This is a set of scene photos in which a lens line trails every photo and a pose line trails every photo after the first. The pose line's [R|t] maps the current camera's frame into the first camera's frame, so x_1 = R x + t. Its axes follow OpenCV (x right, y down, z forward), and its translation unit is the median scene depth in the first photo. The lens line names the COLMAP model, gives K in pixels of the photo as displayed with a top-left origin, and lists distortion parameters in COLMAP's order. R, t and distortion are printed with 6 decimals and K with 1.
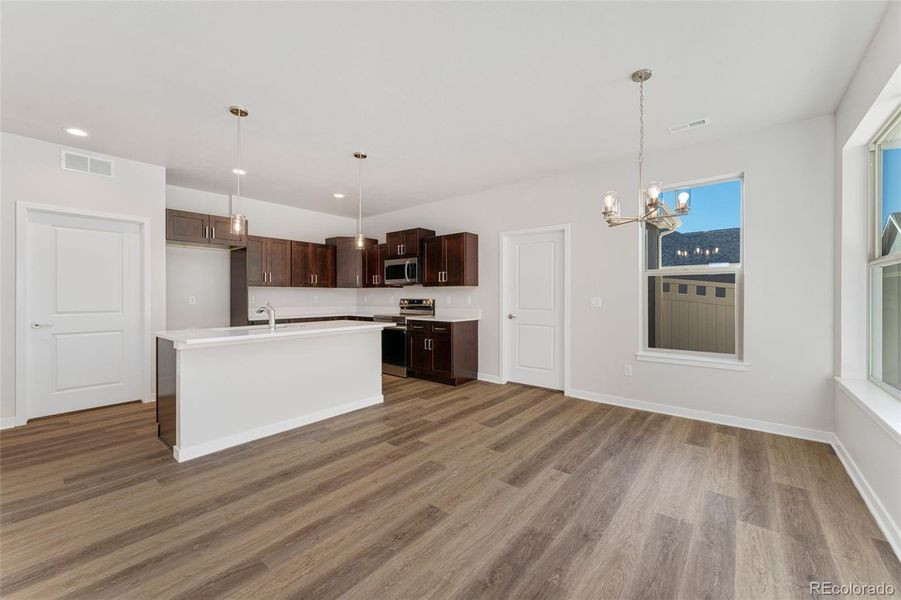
lens RADIAL K [[360.1, 0, 450.5], [0, 360.1, 300.0], [0, 0, 1]] dist [0.000215, -0.000194]
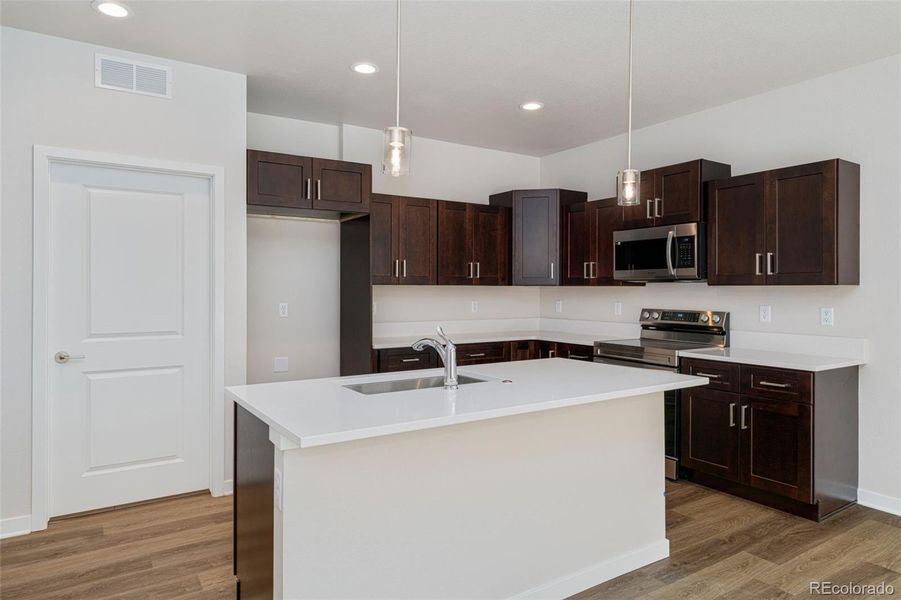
lens RADIAL K [[558.2, 0, 449.5], [0, 558.2, 300.7], [0, 0, 1]] dist [0.005407, 0.001167]
pose [[0.952978, 0.008746, -0.302913, -0.189053], [-0.006087, 0.999934, 0.009718, -0.023911], [0.302978, -0.007417, 0.952969, 0.223686]]
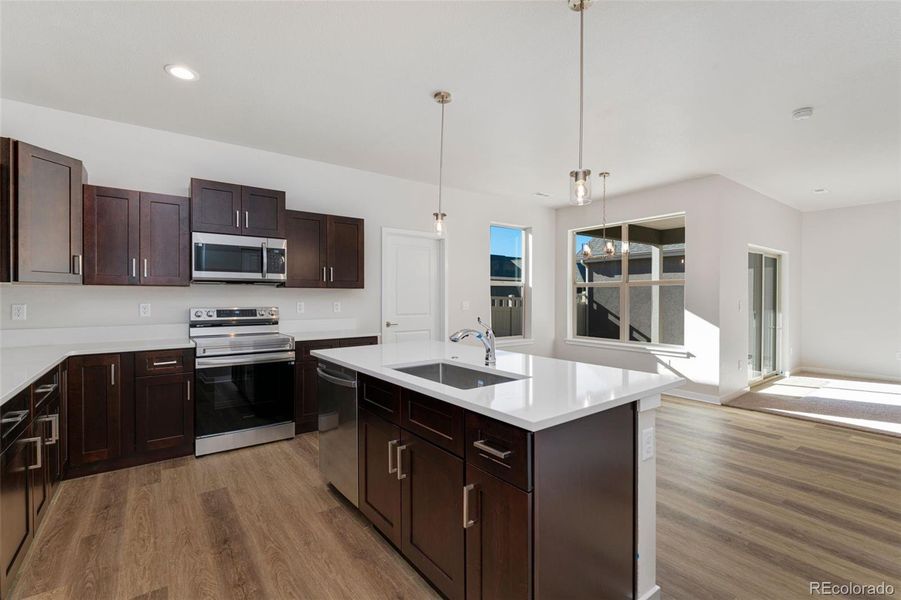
lens RADIAL K [[399.4, 0, 450.5], [0, 399.4, 300.0], [0, 0, 1]] dist [0.001586, -0.000111]
pose [[0.240498, -0.006496, 0.970628, -0.736720], [0.011902, 0.999922, 0.003743, -0.015430], [-0.970577, 0.010652, 0.240556, 0.596680]]
